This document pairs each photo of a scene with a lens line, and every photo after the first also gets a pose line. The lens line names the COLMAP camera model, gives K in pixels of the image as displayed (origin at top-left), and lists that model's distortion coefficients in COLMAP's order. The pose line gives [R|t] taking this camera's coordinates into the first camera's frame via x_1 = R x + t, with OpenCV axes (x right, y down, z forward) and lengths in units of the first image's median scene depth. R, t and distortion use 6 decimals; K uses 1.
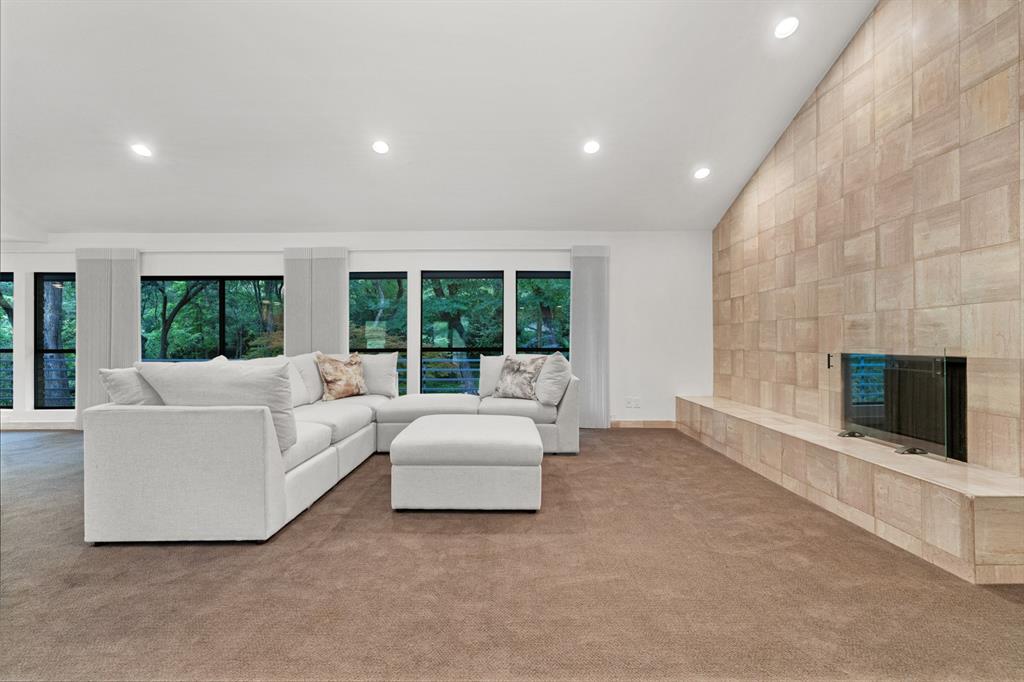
lens RADIAL K [[456.1, 0, 512.0], [0, 456.1, 341.0], [0, 0, 1]] dist [-0.000745, 0.000562]
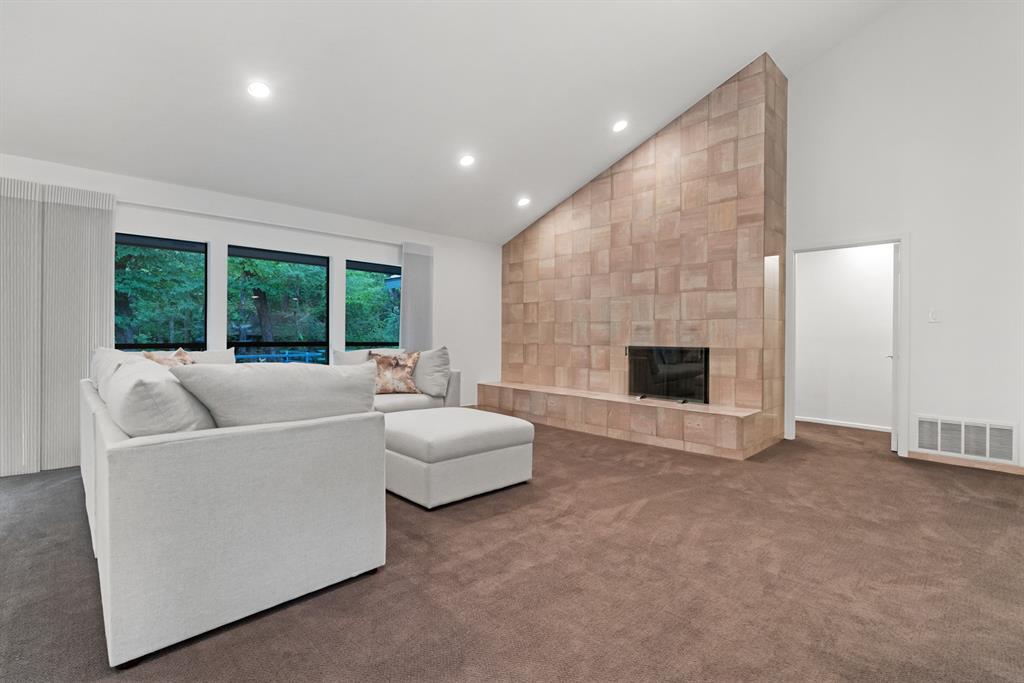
lens RADIAL K [[469.7, 0, 509.0], [0, 469.7, 339.1], [0, 0, 1]] dist [-0.000890, 0.001581]
pose [[0.722732, 0.003574, 0.691119, -0.596009], [-0.011062, 0.999918, 0.006397, -0.001491], [-0.691040, -0.012268, 0.722712, 0.115986]]
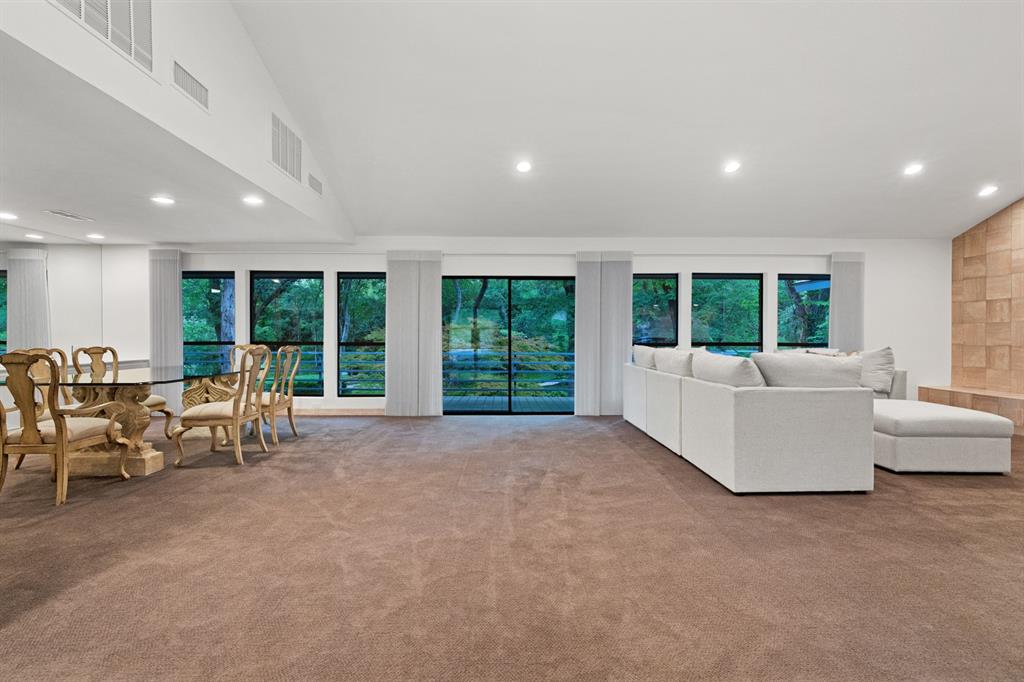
lens RADIAL K [[469.7, 0, 509.0], [0, 469.7, 338.6], [0, 0, 1]] dist [-0.000890, 0.001581]
pose [[0.999795, 0.004741, 0.019699, -0.967855], [-0.004893, 0.999958, 0.007695, -0.001279], [-0.019661, -0.007790, 0.999776, -0.190529]]
